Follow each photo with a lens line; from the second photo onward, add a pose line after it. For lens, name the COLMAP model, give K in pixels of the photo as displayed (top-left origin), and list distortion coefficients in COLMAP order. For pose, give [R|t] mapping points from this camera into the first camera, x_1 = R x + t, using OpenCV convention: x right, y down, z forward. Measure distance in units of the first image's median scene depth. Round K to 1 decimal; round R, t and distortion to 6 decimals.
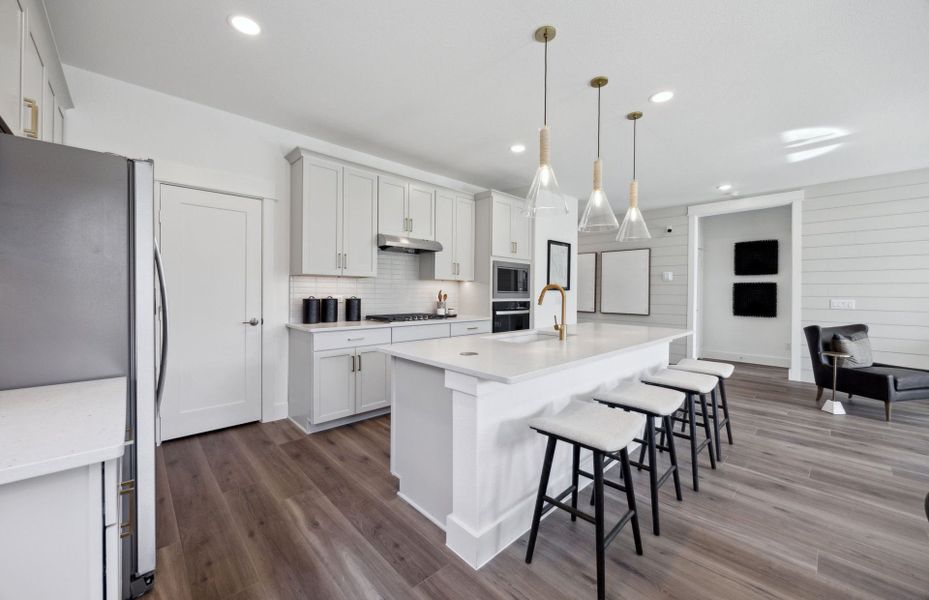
lens RADIAL K [[352.9, 0, 461.4], [0, 352.9, 297.1], [0, 0, 1]] dist [-0.006438, -0.000611]
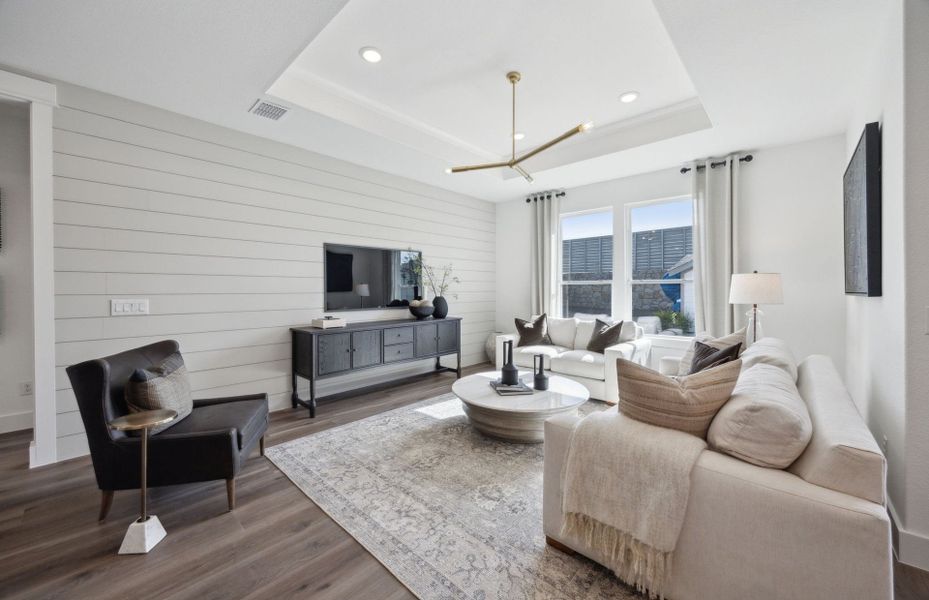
lens RADIAL K [[352.9, 0, 462.4], [0, 352.9, 293.0], [0, 0, 1]] dist [-0.006438, -0.000611]
pose [[-0.073753, -0.010380, 0.997223, 0.514297], [0.009556, 0.999893, 0.011115, -0.005009], [-0.997231, 0.010349, -0.073646, 0.545730]]
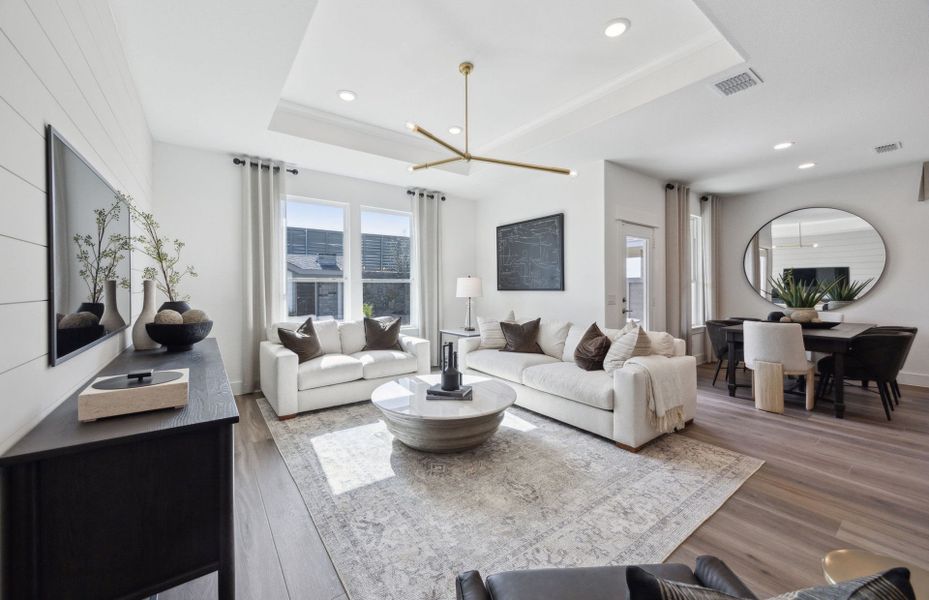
lens RADIAL K [[352.9, 0, 462.2], [0, 352.9, 292.3], [0, 0, 1]] dist [-0.006438, -0.000611]
pose [[-0.992454, -0.000474, 0.122620, 1.189344], [0.002547, 0.999697, 0.024477, -0.012155], [-0.122594, 0.024604, -0.992152, 1.115140]]
